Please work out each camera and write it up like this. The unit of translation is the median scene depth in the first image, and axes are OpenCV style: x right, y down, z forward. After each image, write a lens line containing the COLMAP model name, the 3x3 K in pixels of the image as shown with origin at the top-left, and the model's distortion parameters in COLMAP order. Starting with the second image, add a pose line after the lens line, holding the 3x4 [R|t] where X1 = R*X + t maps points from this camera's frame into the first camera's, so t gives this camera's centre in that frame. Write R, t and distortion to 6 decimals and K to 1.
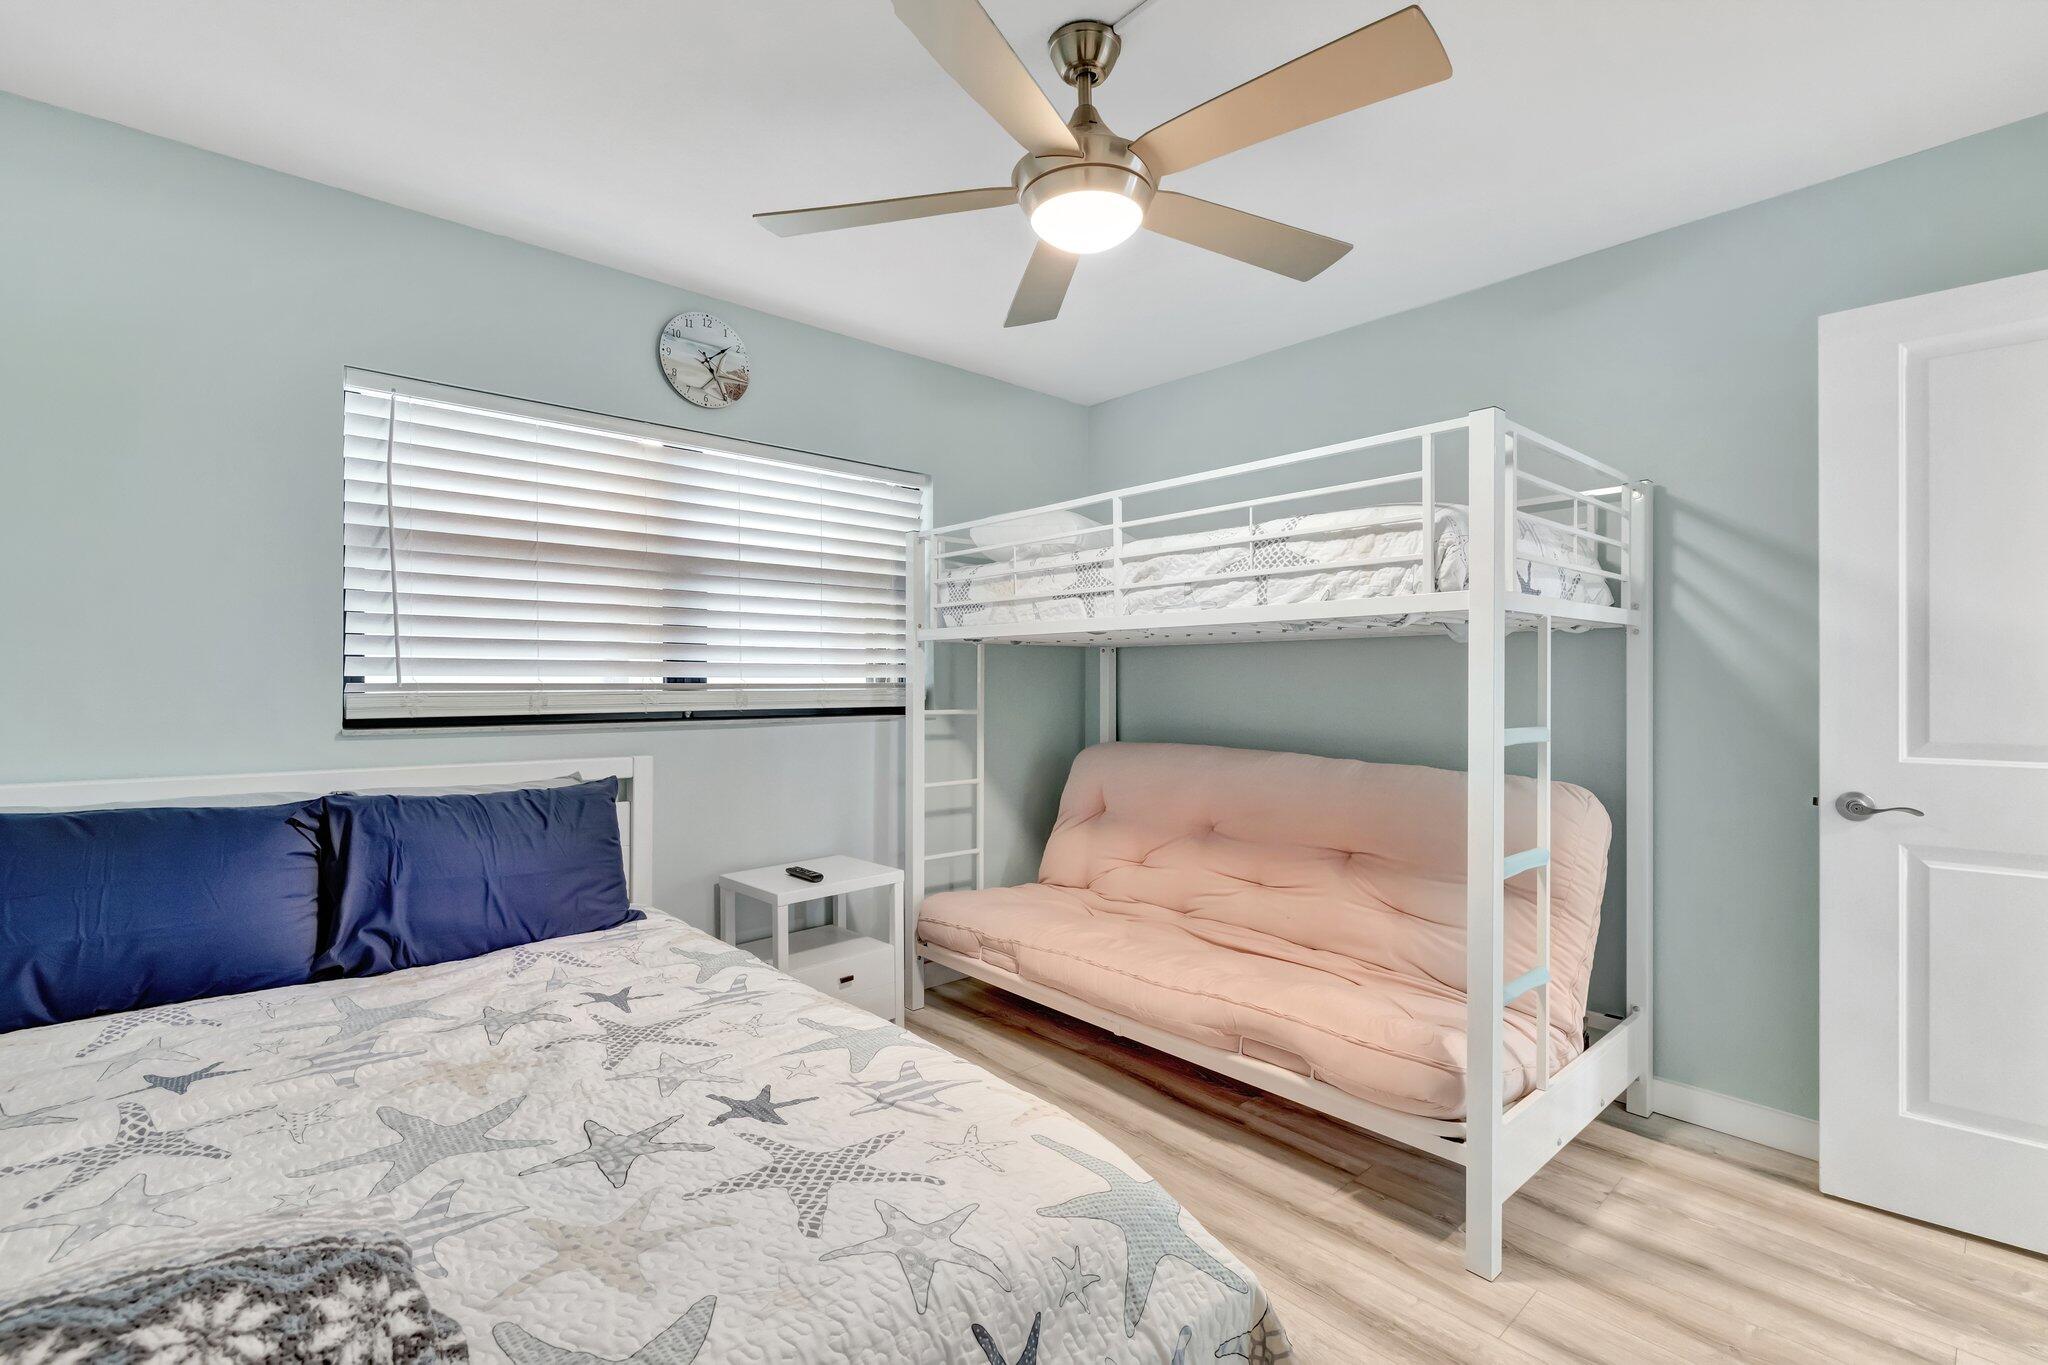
lens RADIAL K [[883.5, 0, 1018.4], [0, 883.5, 685.2], [0, 0, 1]] dist [-0.001624, -0.000006]
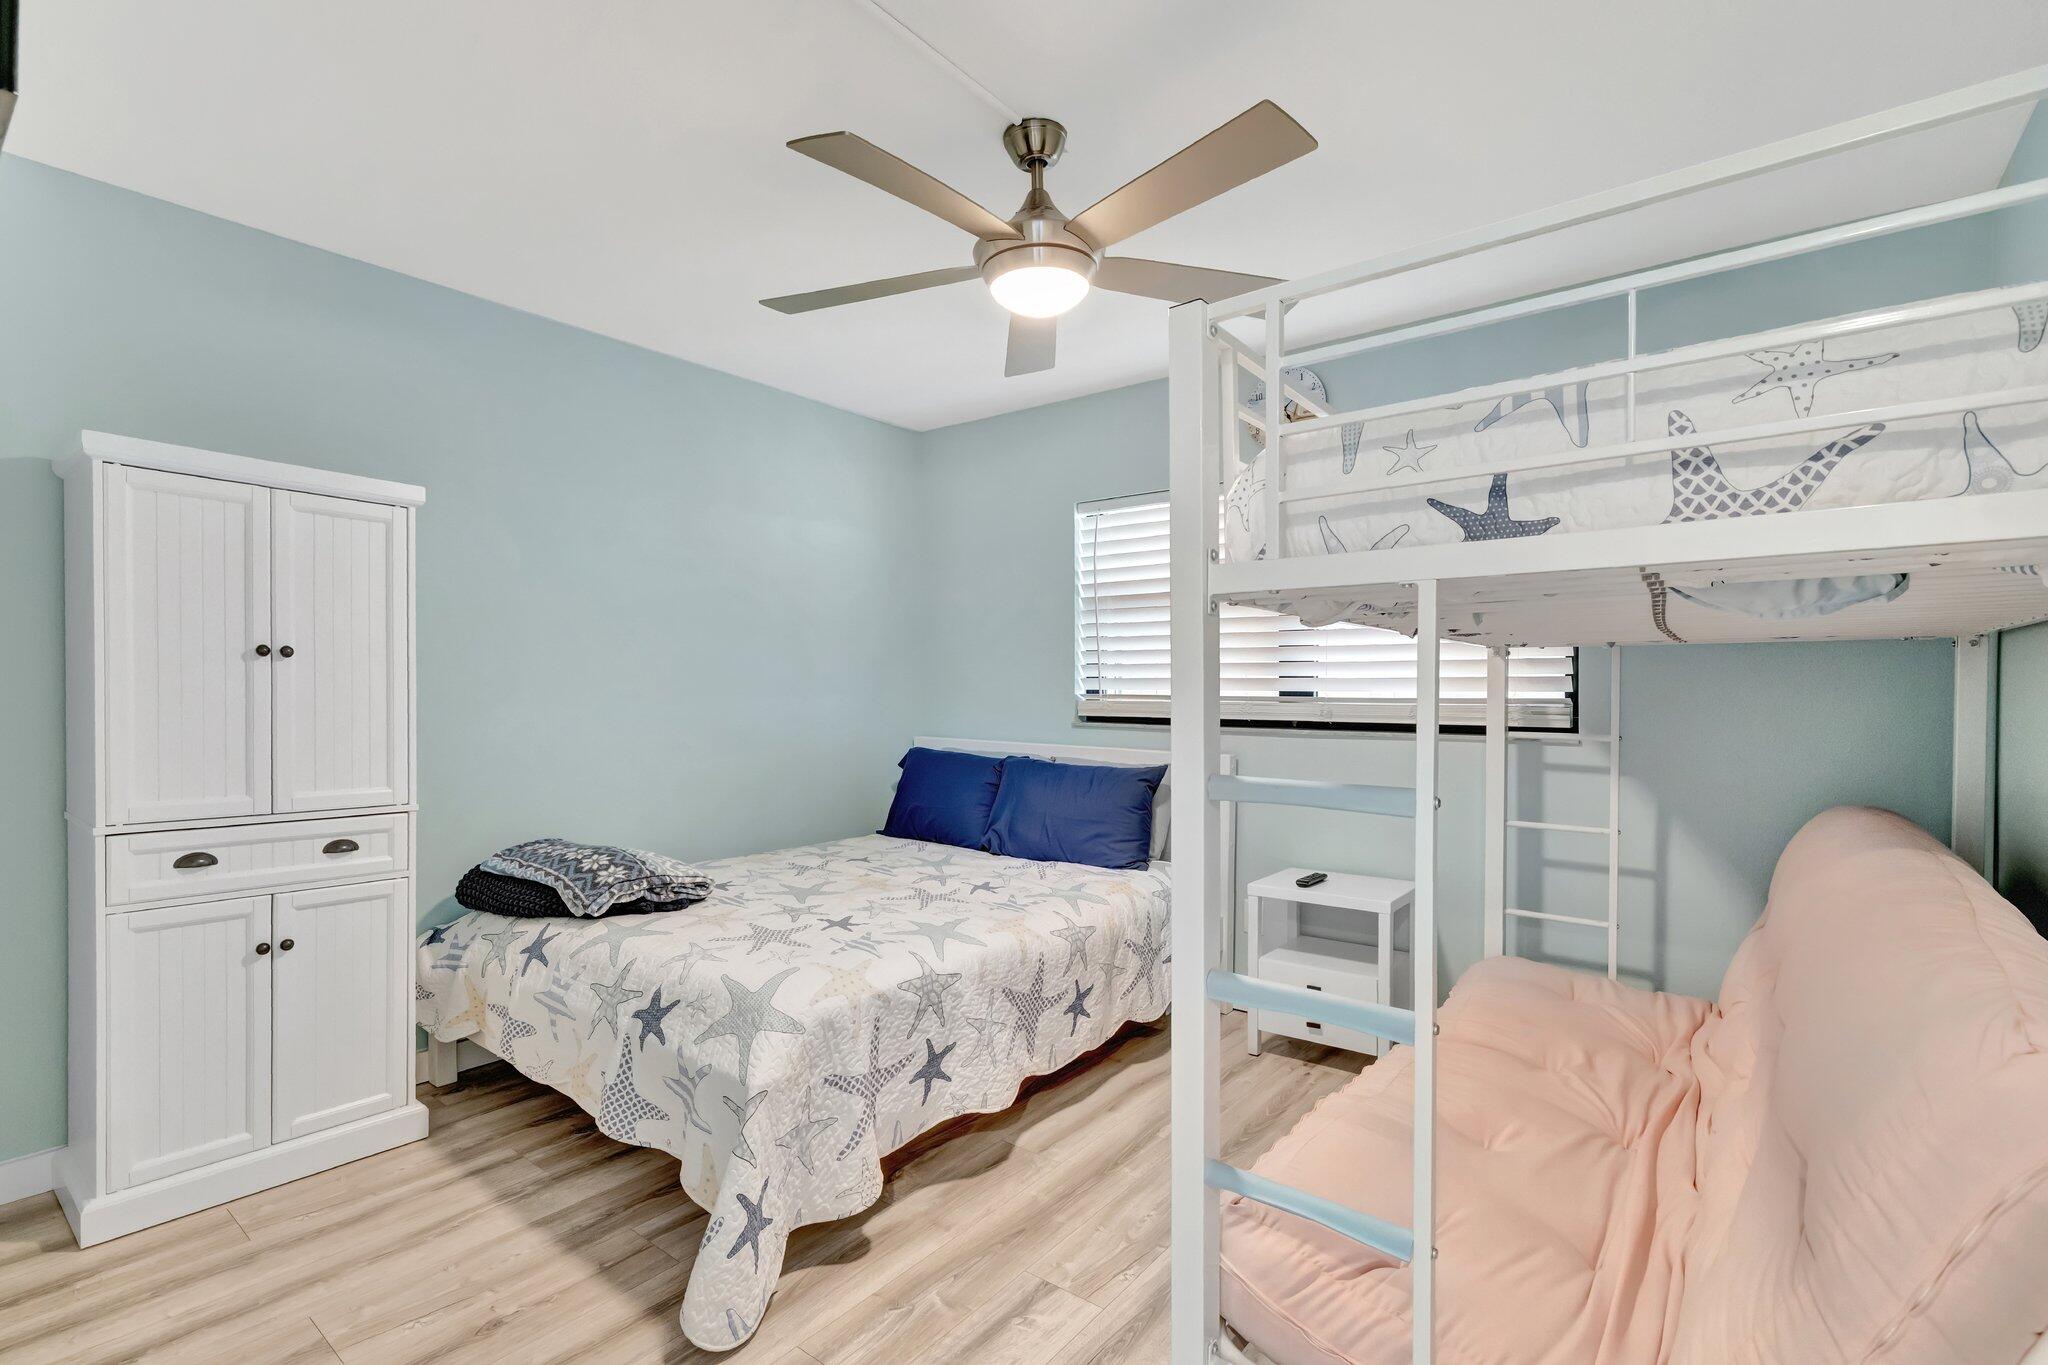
lens RADIAL K [[926.7, 0, 1010.9], [0, 926.7, 700.0], [0, 0, 1]] dist [-0.000109, 0.000082]
pose [[0.179786, 0.011215, -0.983642, 1.118951], [-0.011685, 0.999889, 0.009265, -0.006633], [0.983636, 0.009828, 0.179897, 0.673140]]
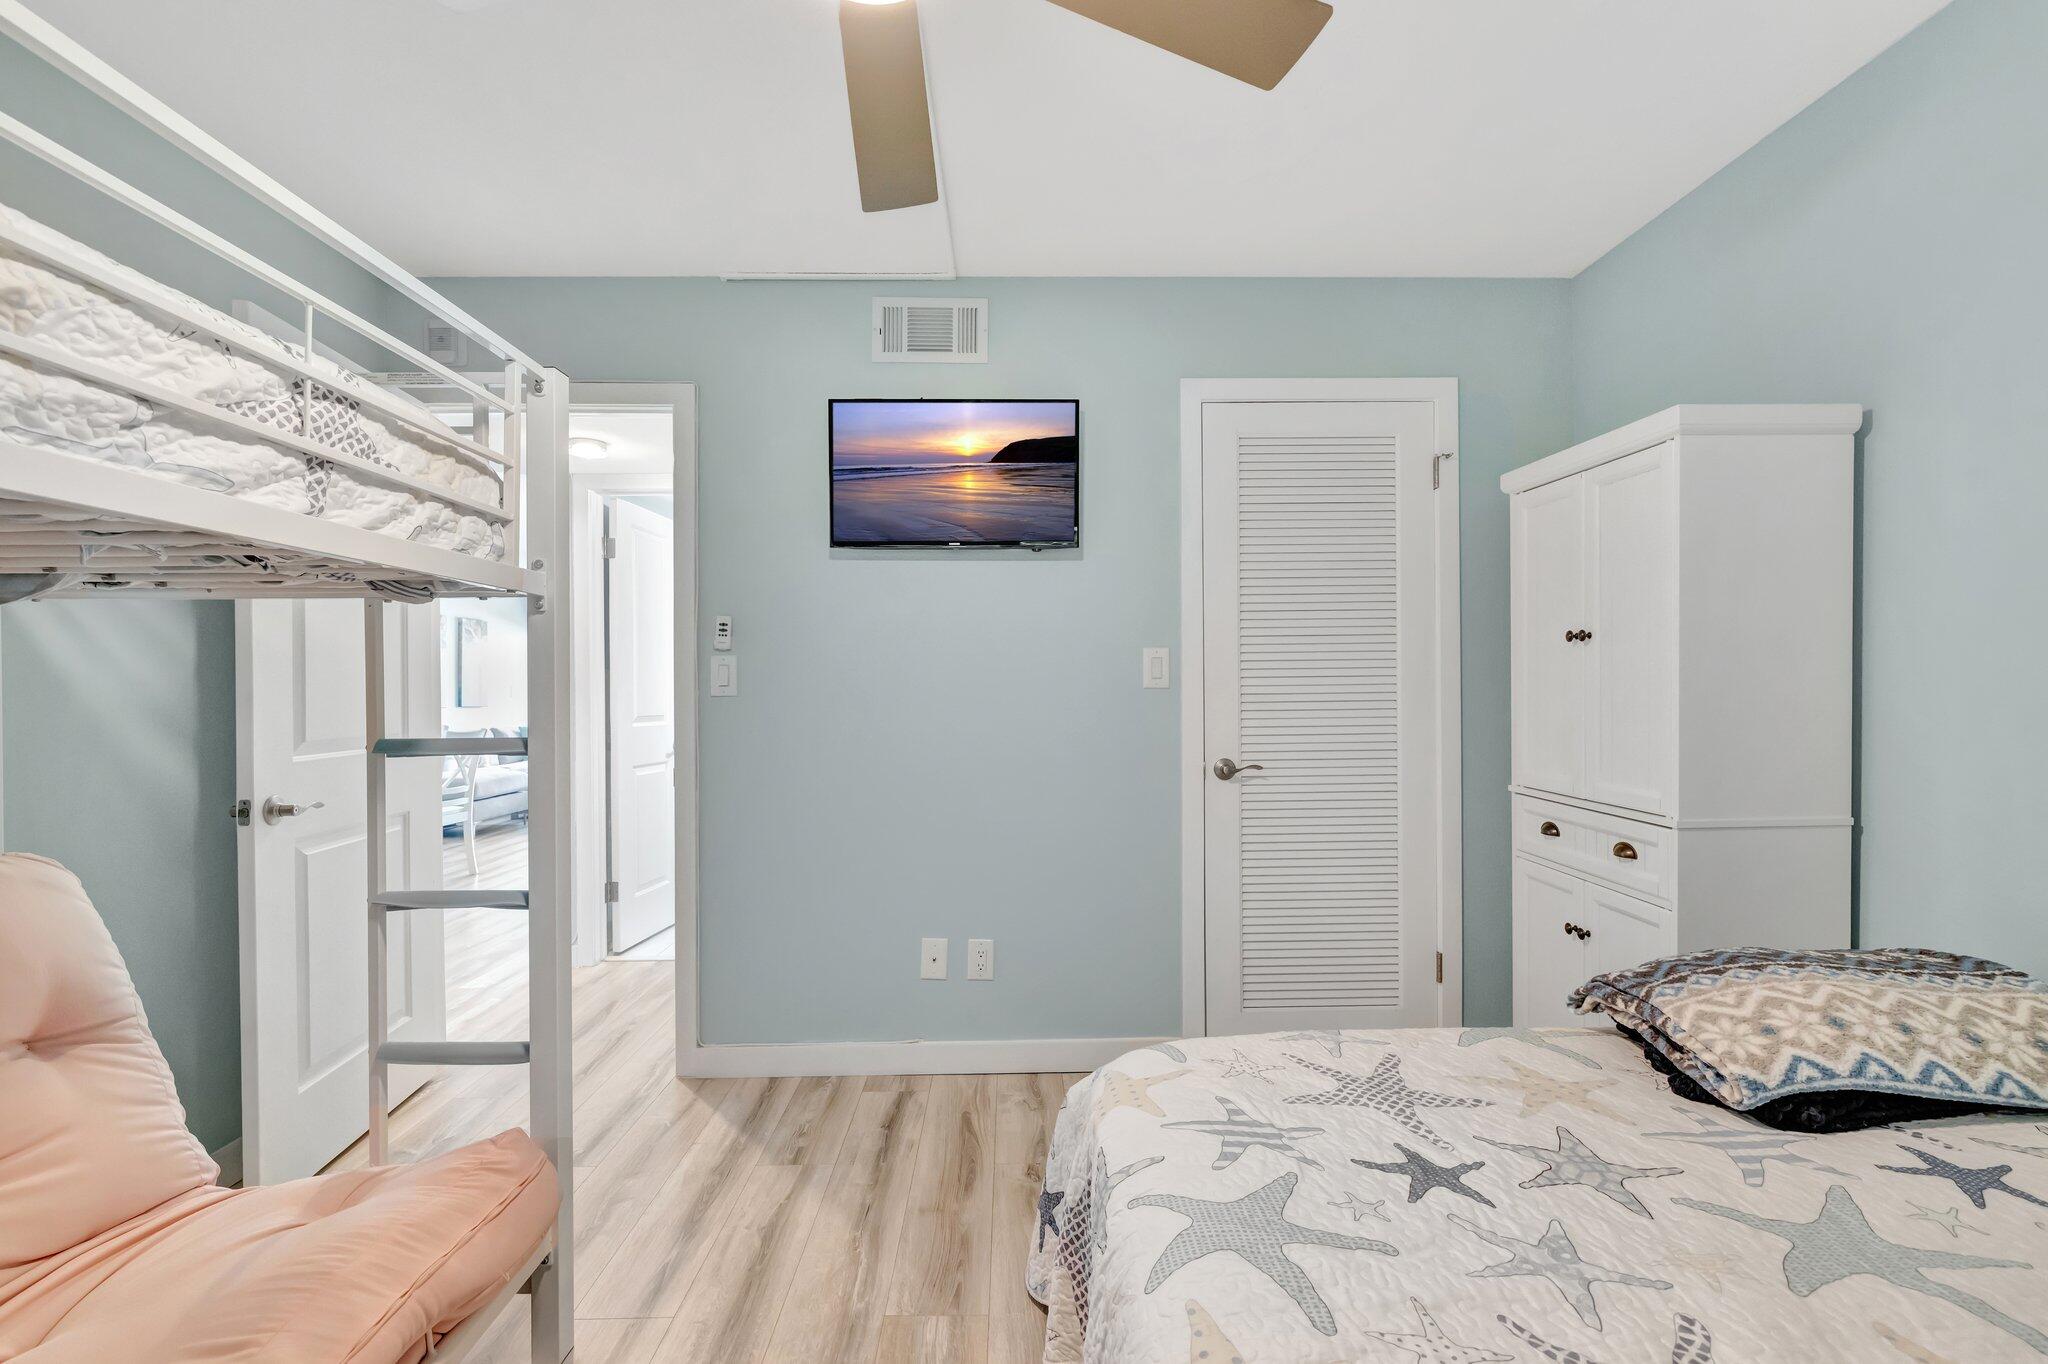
lens RADIAL K [[926.7, 0, 1010.9], [0, 926.7, 699.5], [0, 0, 1]] dist [-0.000109, 0.000082]
pose [[-0.758408, -0.001219, 0.651780, -0.384224], [0.013463, 0.999756, 0.017535, 0.004645], [-0.651642, 0.022073, -0.758206, 1.293827]]
